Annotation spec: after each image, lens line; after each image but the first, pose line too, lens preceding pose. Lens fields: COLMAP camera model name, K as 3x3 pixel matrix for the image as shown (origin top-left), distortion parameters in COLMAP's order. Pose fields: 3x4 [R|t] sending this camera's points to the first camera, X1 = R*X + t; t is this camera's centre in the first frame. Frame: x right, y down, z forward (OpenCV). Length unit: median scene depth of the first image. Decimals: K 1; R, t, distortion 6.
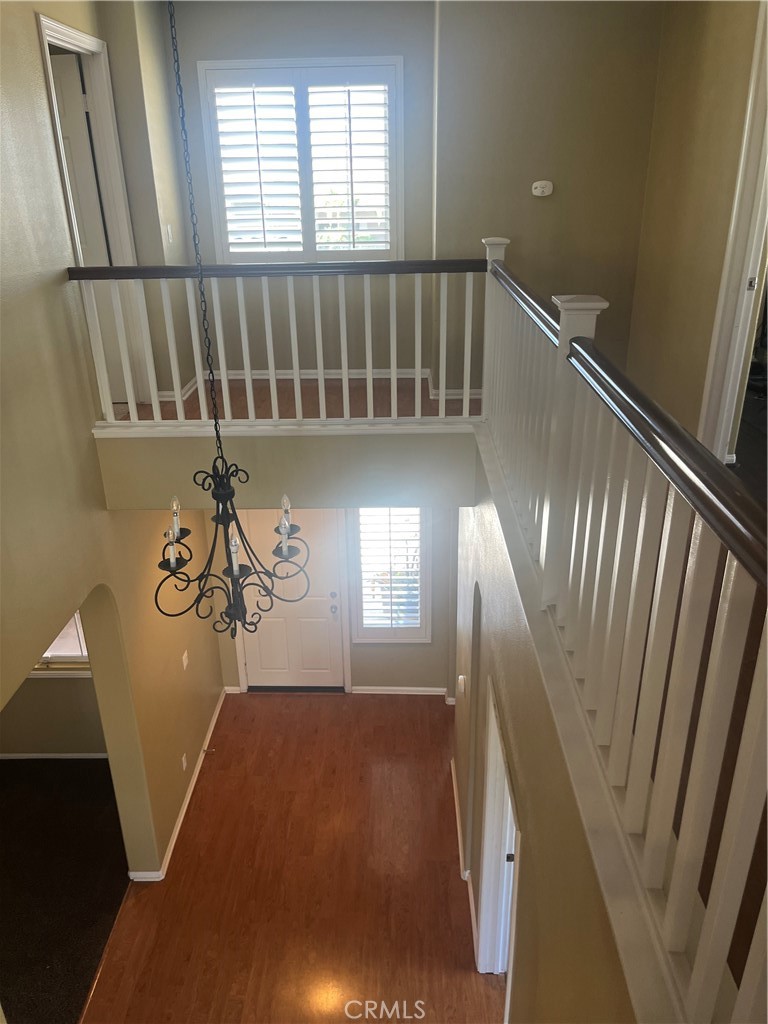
lens RADIAL K [[765.2, 0, 380.0], [0, 765.2, 511.1], [0, 0, 1]] dist [0.047727, -0.075697]
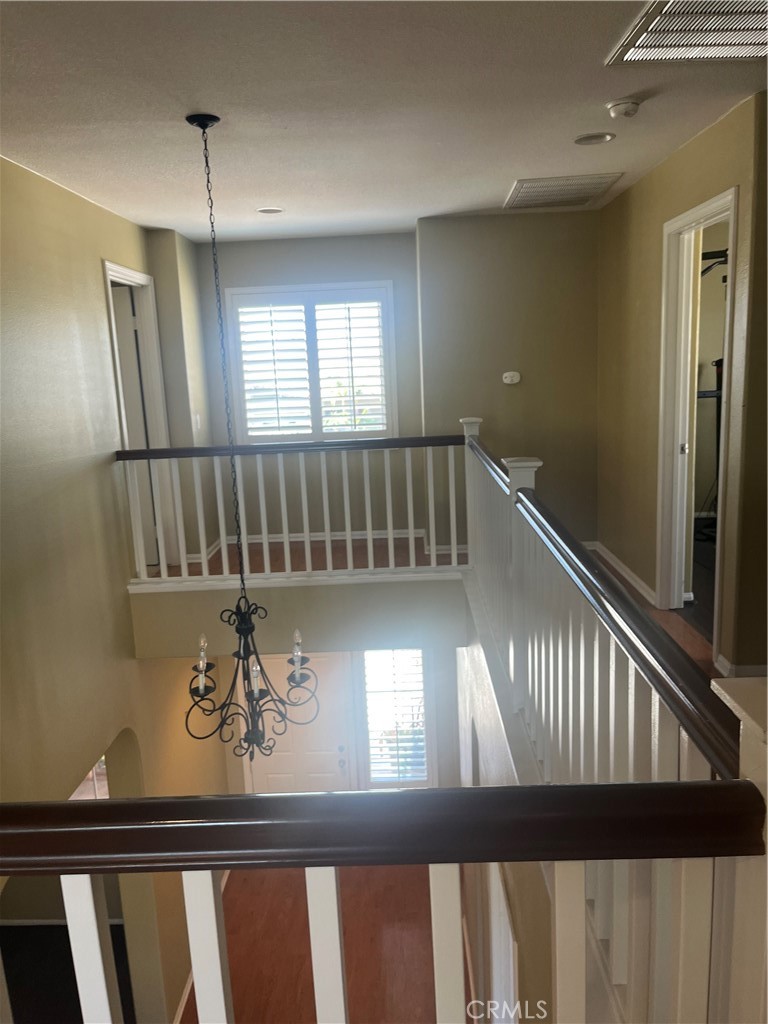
lens RADIAL K [[769.5, 0, 389.8], [0, 769.5, 507.4], [0, 0, 1]] dist [0.031496, -0.033668]
pose [[0.999633, -0.026592, 0.005204, 0.011485], [0.027079, 0.973525, -0.226973, 0.048914], [0.000970, 0.227031, 0.973887, -0.136107]]
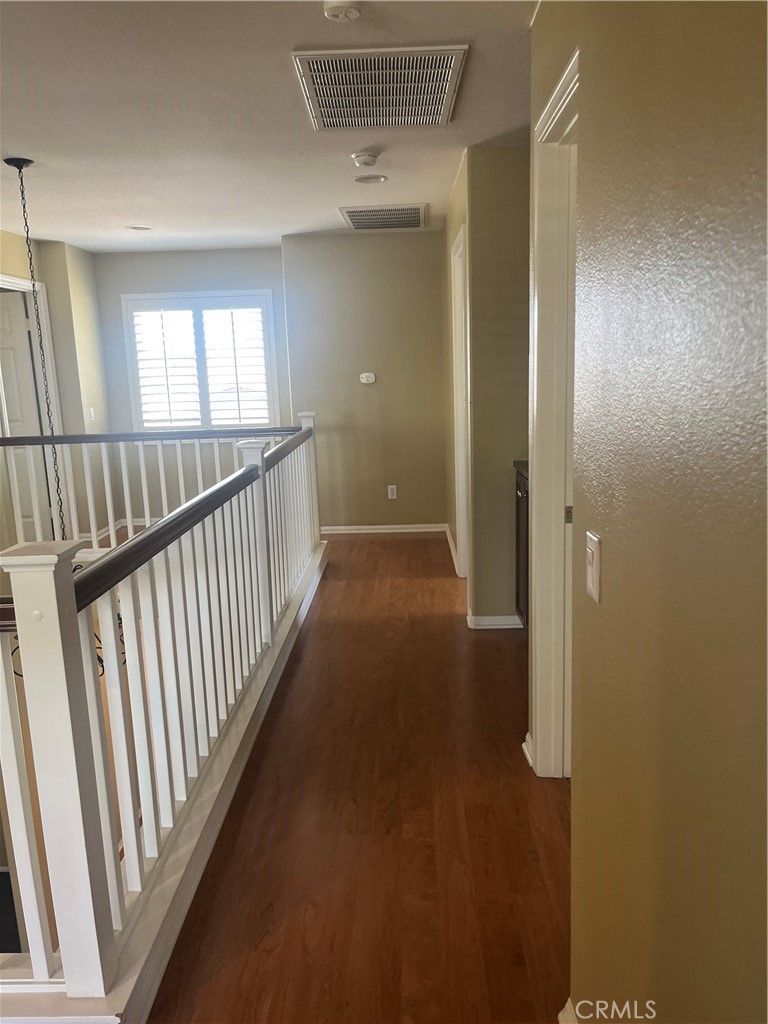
lens RADIAL K [[769.5, 0, 389.8], [0, 769.5, 507.4], [0, 0, 1]] dist [0.031496, -0.033668]
pose [[0.999934, -0.010107, 0.005413, 0.262893], [0.011081, 0.973161, -0.229860, 0.123312], [-0.002944, 0.229905, 0.973209, -0.289611]]
